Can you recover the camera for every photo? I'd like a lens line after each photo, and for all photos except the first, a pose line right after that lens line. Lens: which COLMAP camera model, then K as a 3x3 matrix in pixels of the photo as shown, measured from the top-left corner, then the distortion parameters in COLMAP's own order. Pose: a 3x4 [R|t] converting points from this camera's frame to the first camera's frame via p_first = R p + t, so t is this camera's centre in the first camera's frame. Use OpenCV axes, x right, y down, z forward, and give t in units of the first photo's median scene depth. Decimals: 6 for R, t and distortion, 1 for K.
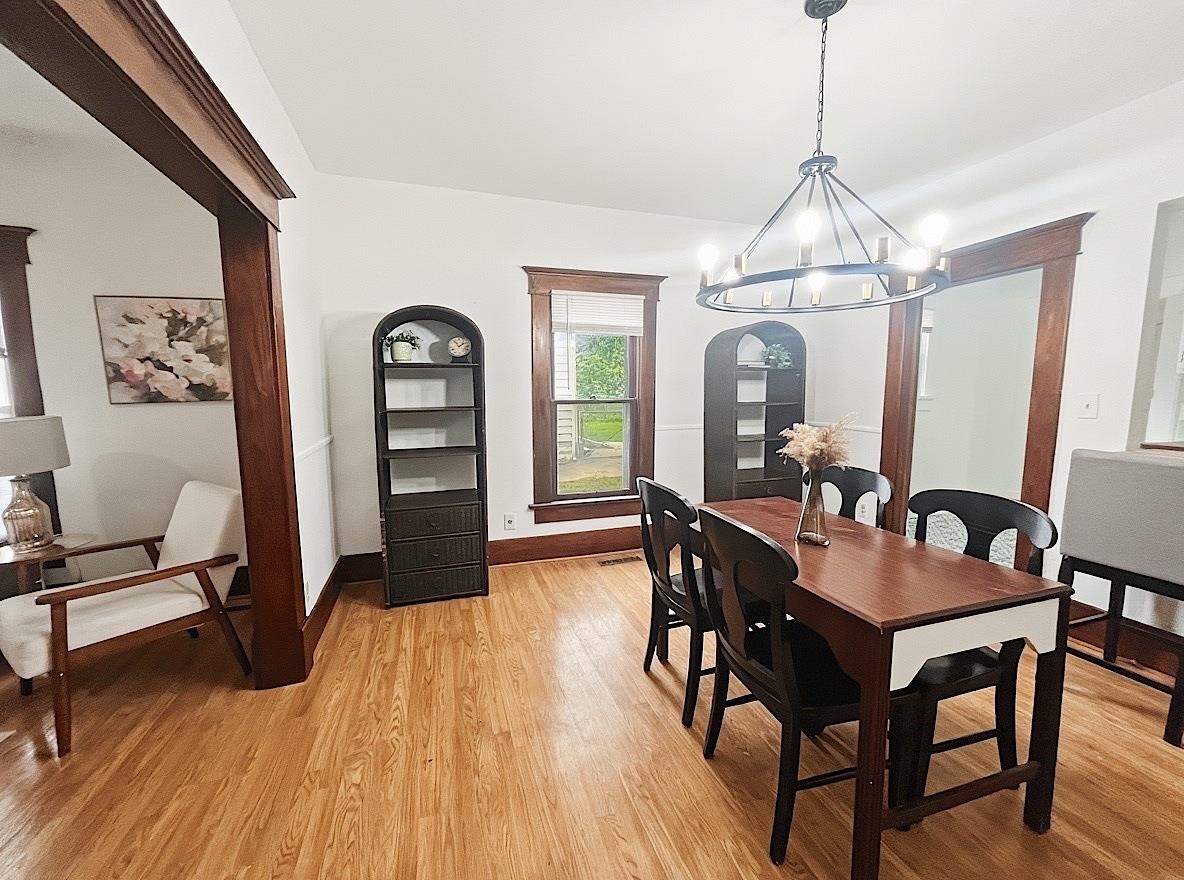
lens RADIAL K [[477.8, 0, 591.5], [0, 477.8, 436.3], [0, 0, 1]] dist [-0.001947, -0.000176]
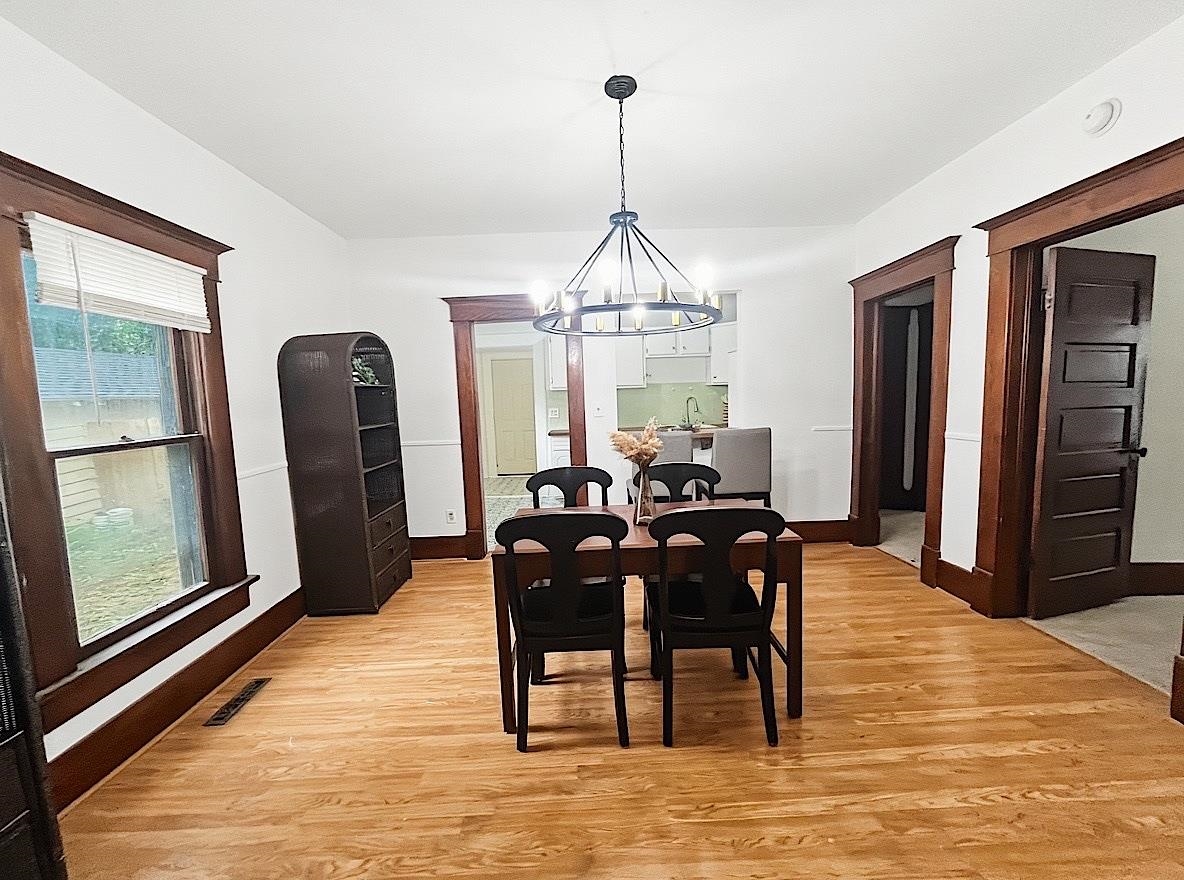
lens RADIAL K [[477.8, 0, 586.9], [0, 477.8, 440.3], [0, 0, 1]] dist [-0.001947, -0.000176]
pose [[0.299238, -0.097958, 0.949137, -0.467211], [0.135751, 0.988969, 0.059270, -0.055294], [-0.944473, 0.111111, 0.309235, 0.474624]]
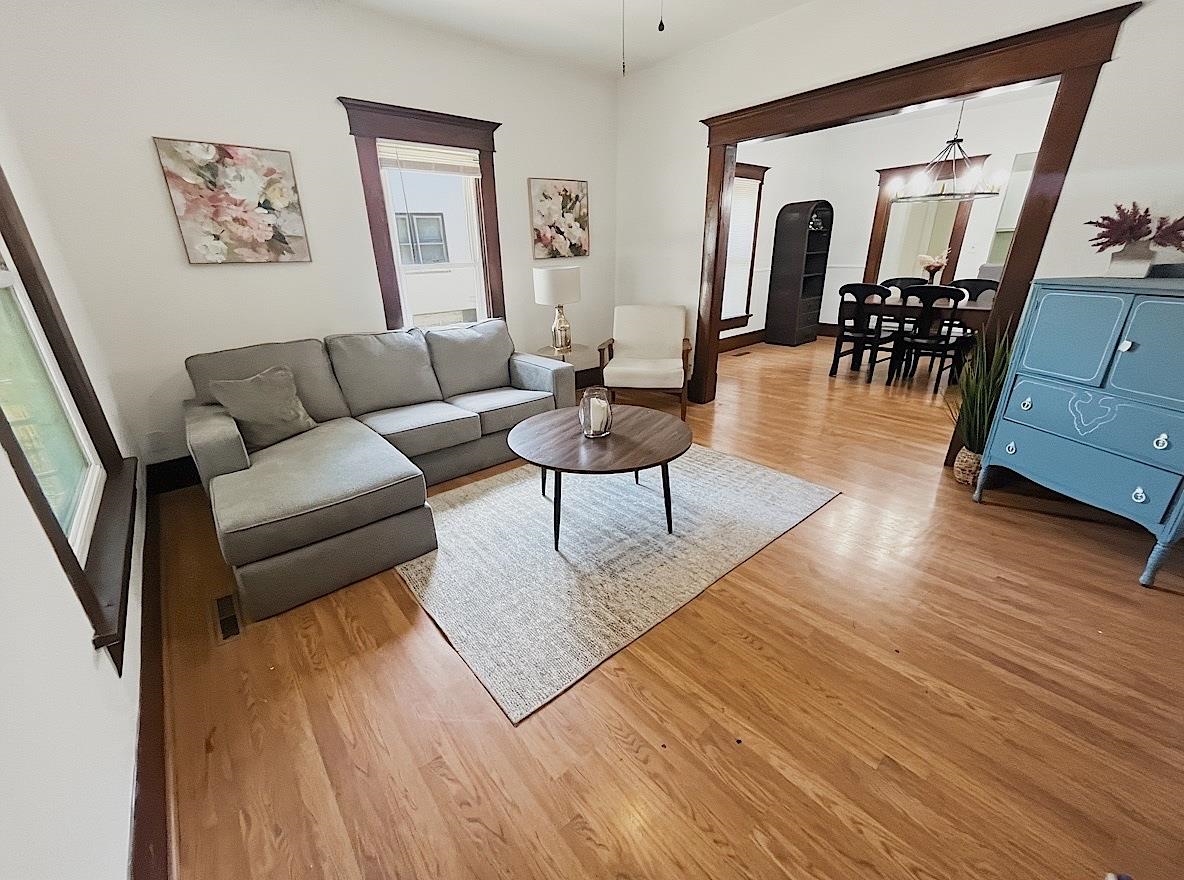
lens RADIAL K [[477.8, 0, 588.7], [0, 477.8, 443.7], [0, 0, 1]] dist [-0.001947, -0.000176]
pose [[0.923751, -0.158969, 0.348443, -1.433222], [0.056028, 0.956092, 0.287660, 0.061505], [-0.378873, -0.246204, 0.892098, -0.513722]]
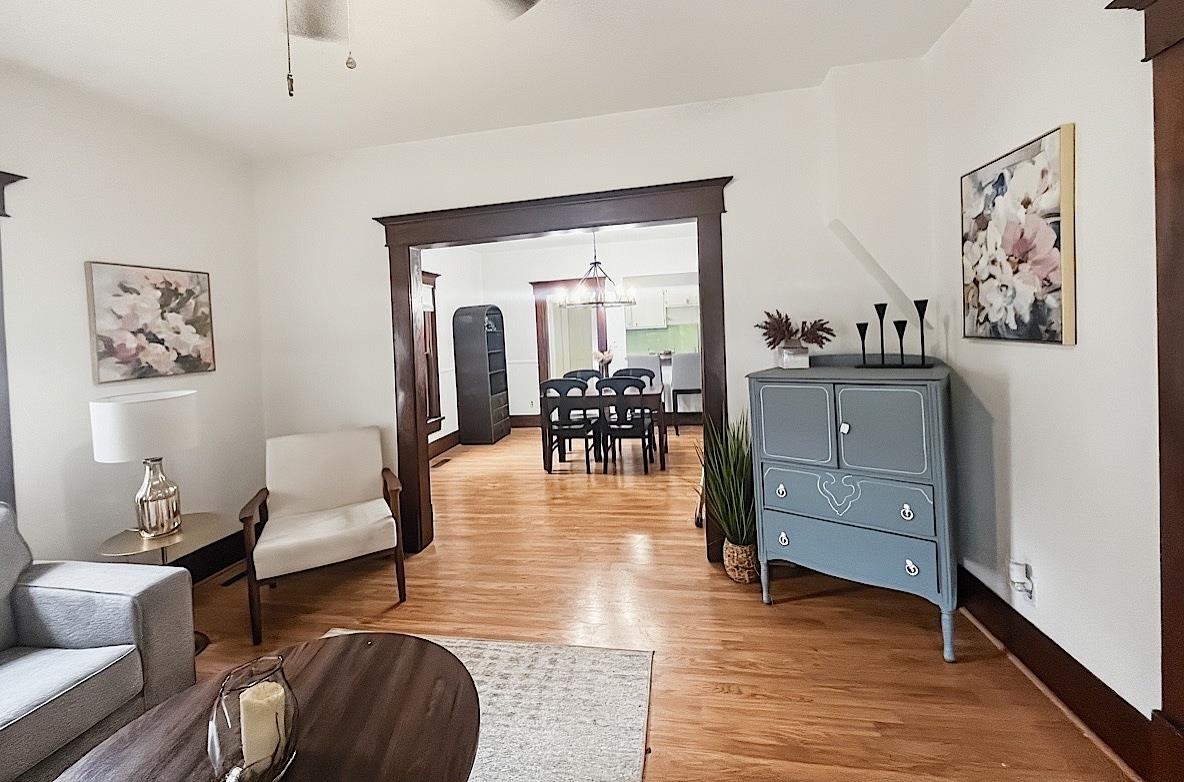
lens RADIAL K [[477.7, 0, 591.7], [0, 477.7, 339.6], [0, 0, 1]] dist [-0.002505, -0.000870]
pose [[0.479064, -0.029362, 0.877289, -1.310780], [0.132657, 0.990383, -0.039294, 0.006545], [-0.867698, 0.135203, 0.478352, -0.200227]]
